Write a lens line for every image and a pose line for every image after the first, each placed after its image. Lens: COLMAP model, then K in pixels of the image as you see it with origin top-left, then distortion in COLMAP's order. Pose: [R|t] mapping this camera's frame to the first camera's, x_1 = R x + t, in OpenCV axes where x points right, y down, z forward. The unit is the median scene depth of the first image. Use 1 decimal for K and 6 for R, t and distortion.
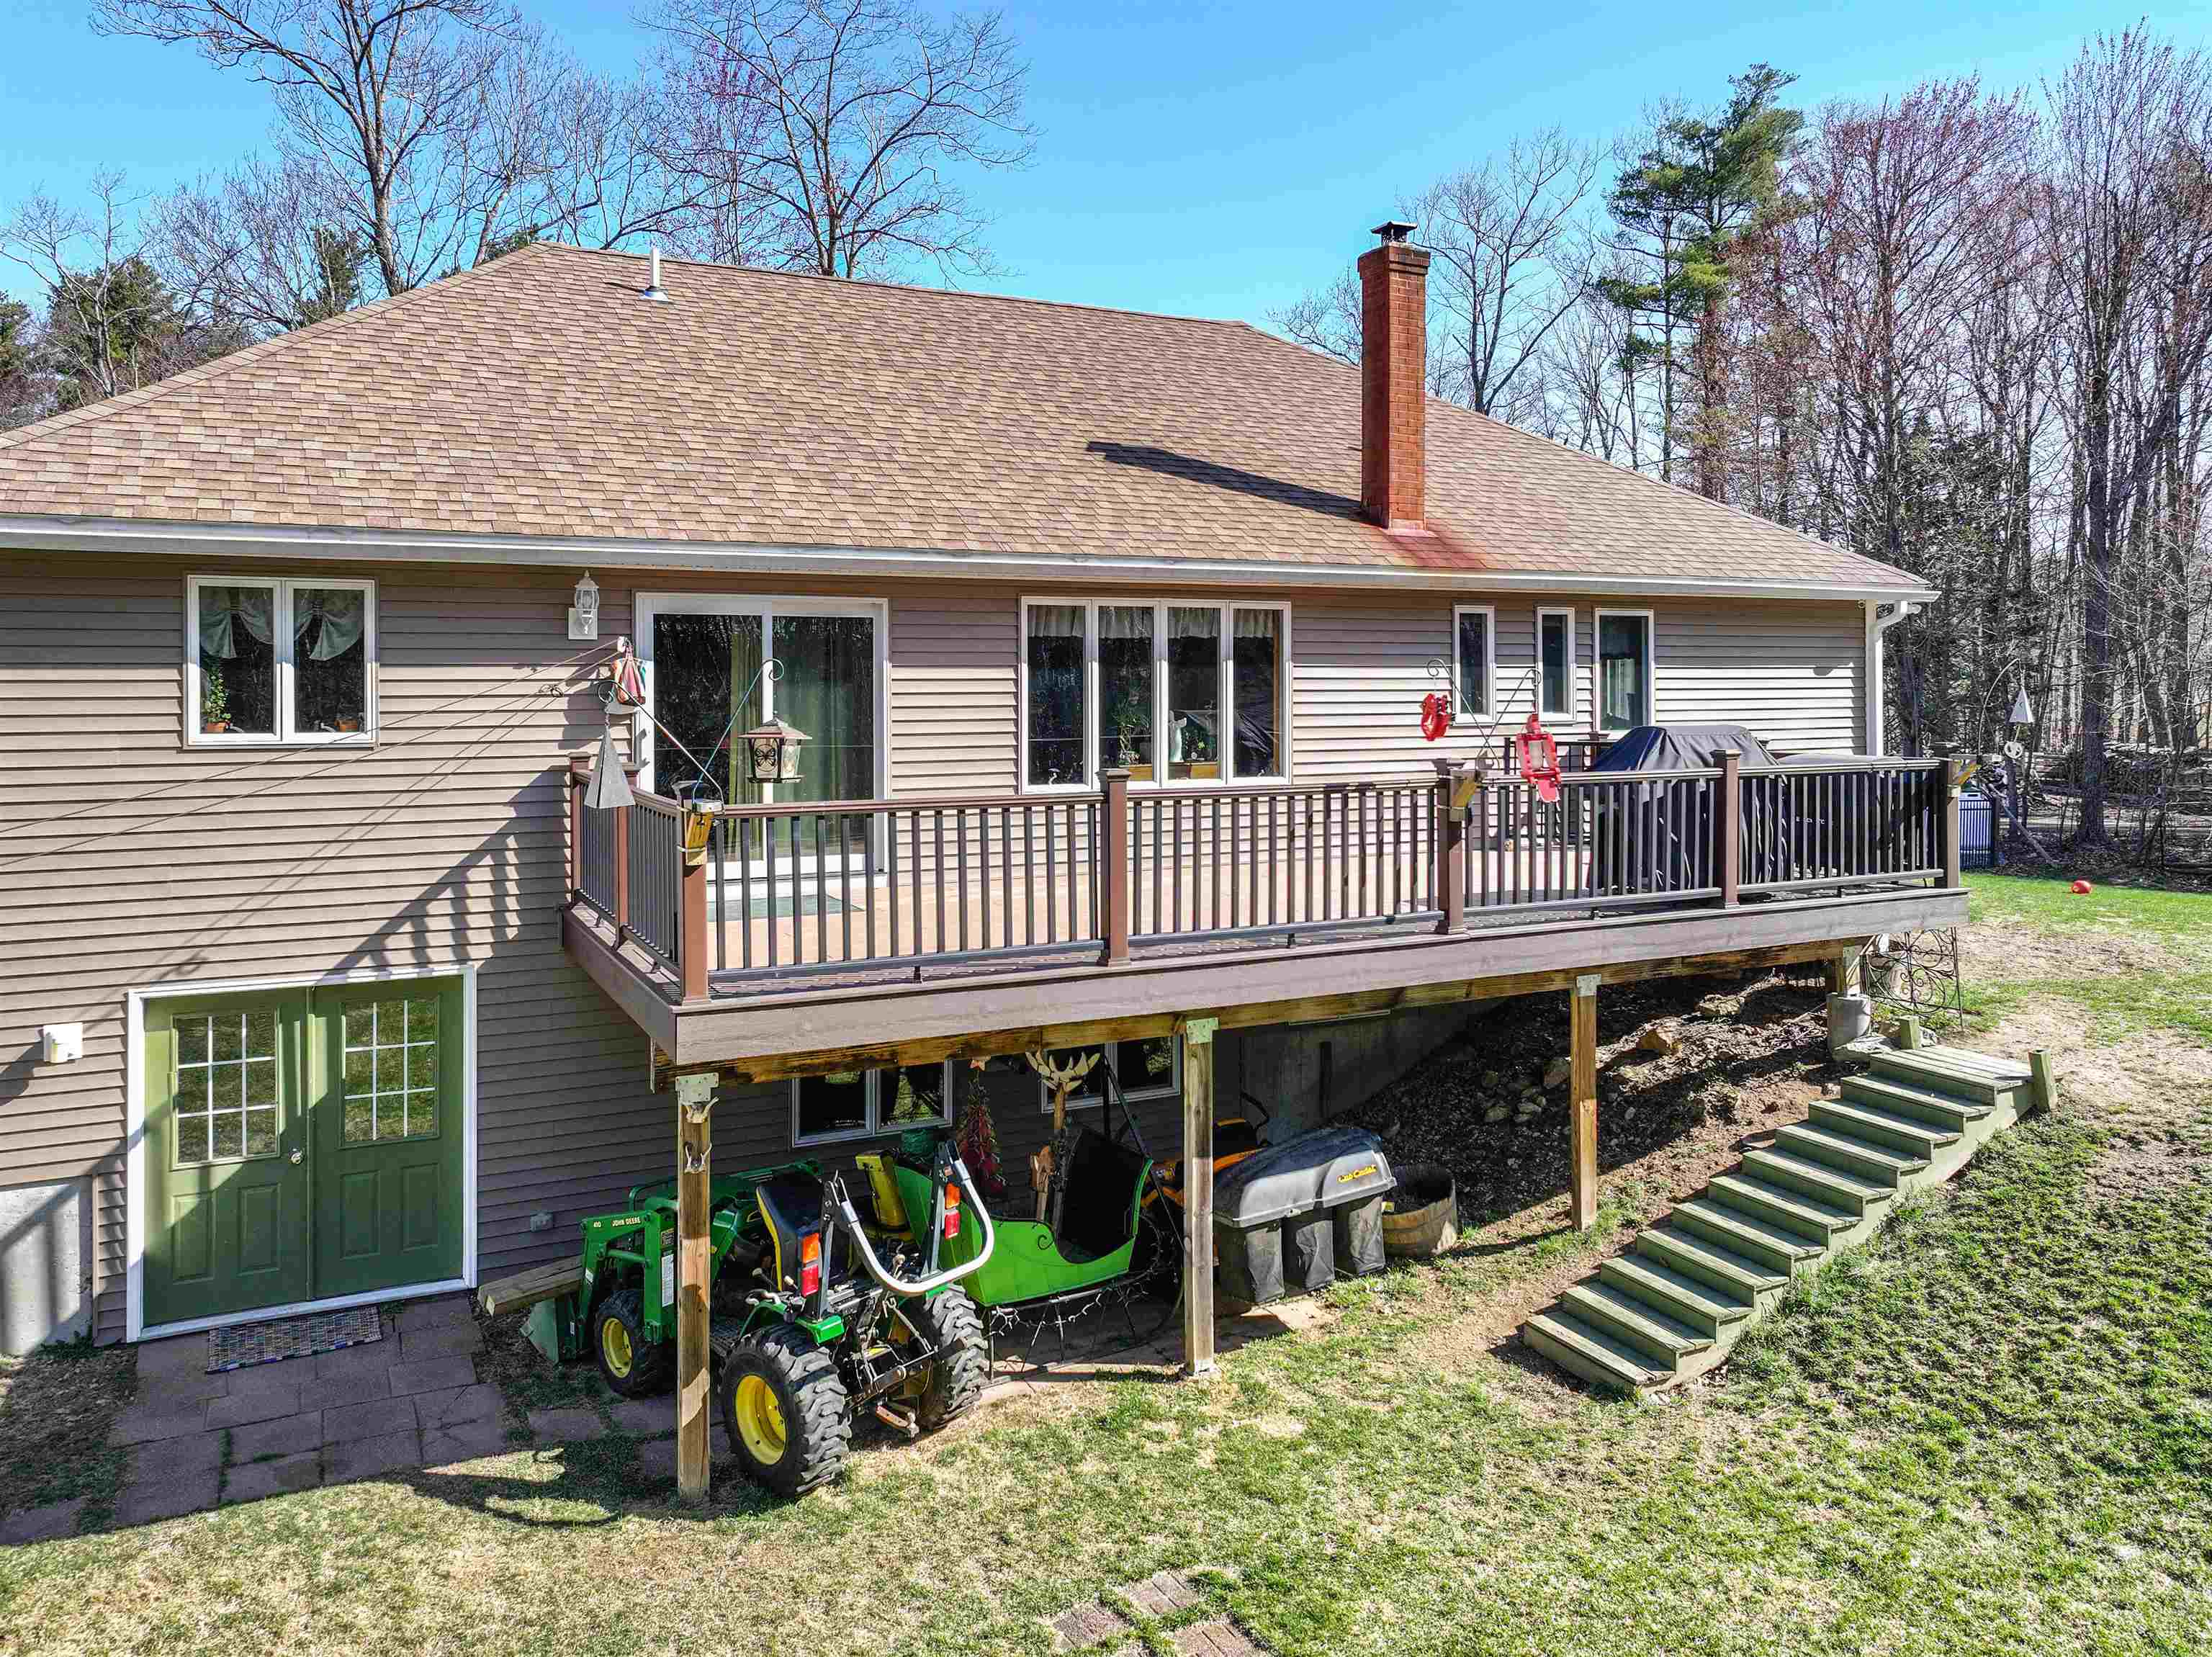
lens RADIAL K [[1589.1, 0, 1108.8], [0, 1589.1, 732.7], [0, 0, 1]] dist [-0.005990, 0.011294]
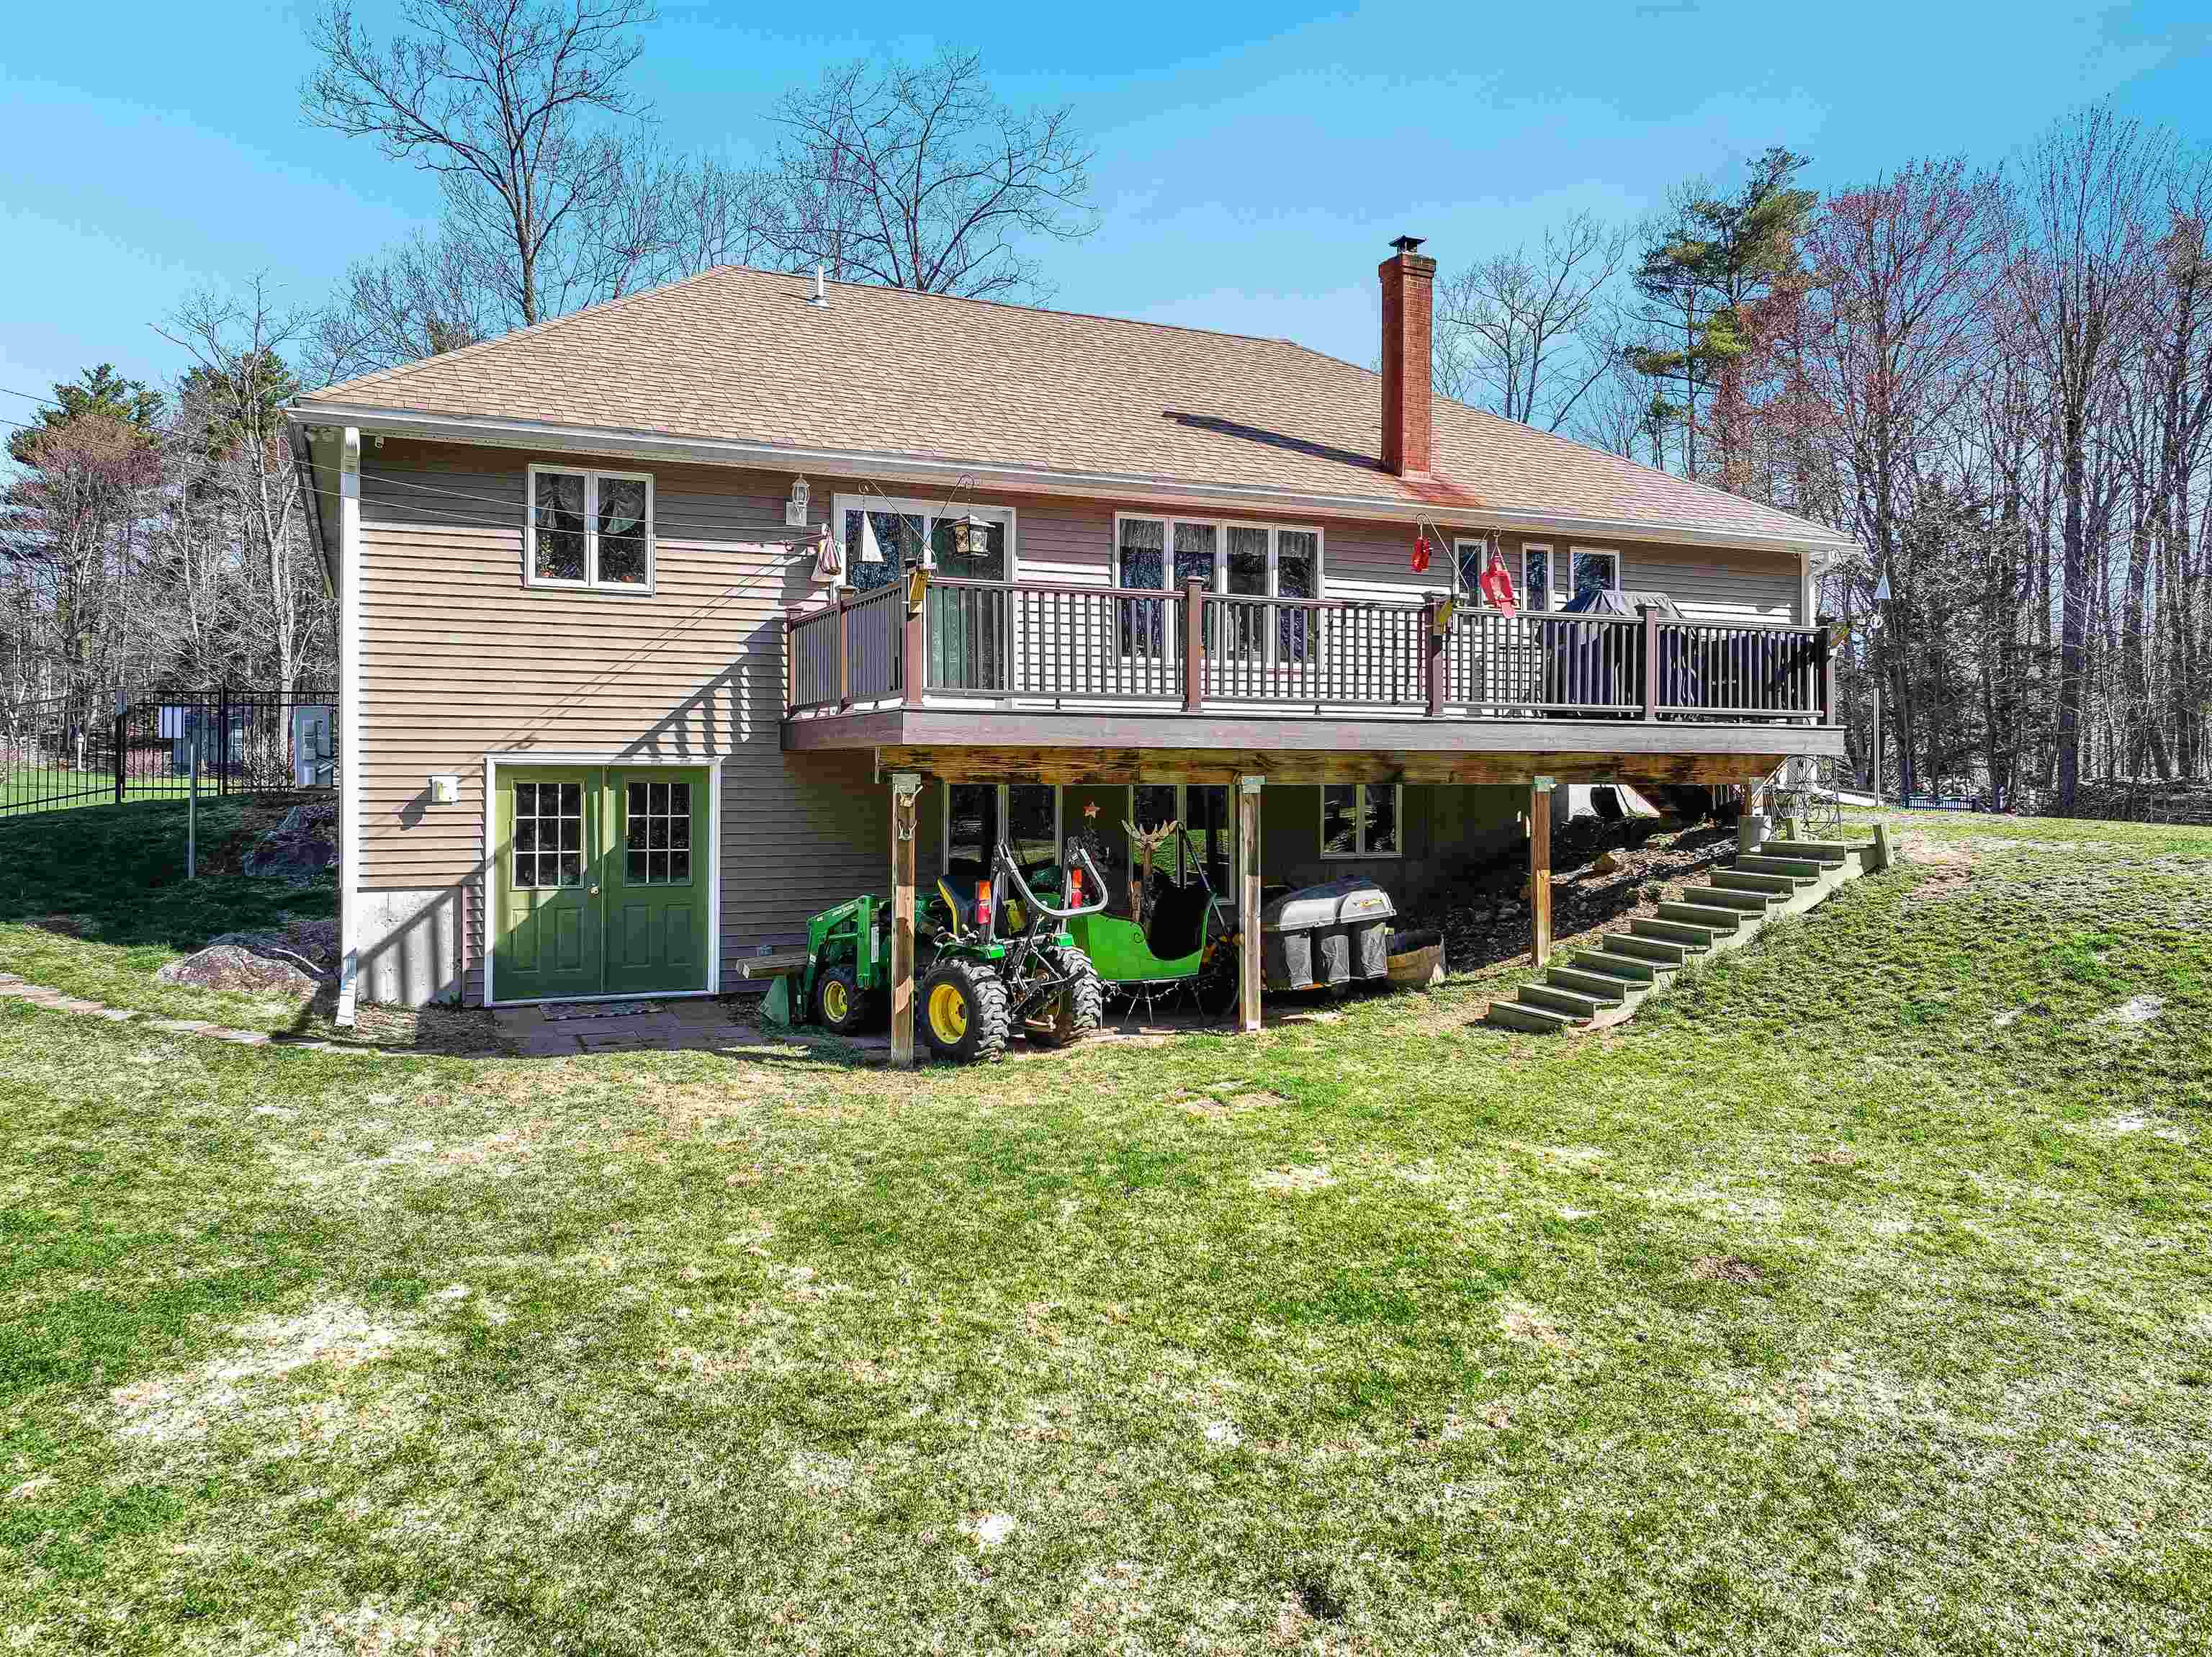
lens RADIAL K [[1550.5, 0, 1104.9], [0, 1550.5, 795.2], [0, 0, 1]] dist [-0.004526, -0.006933]
pose [[0.999356, 0.004793, -0.035561, -0.020190], [-0.005276, 0.999895, -0.013483, 0.194199], [0.035493, 0.013662, 0.999277, -0.320657]]
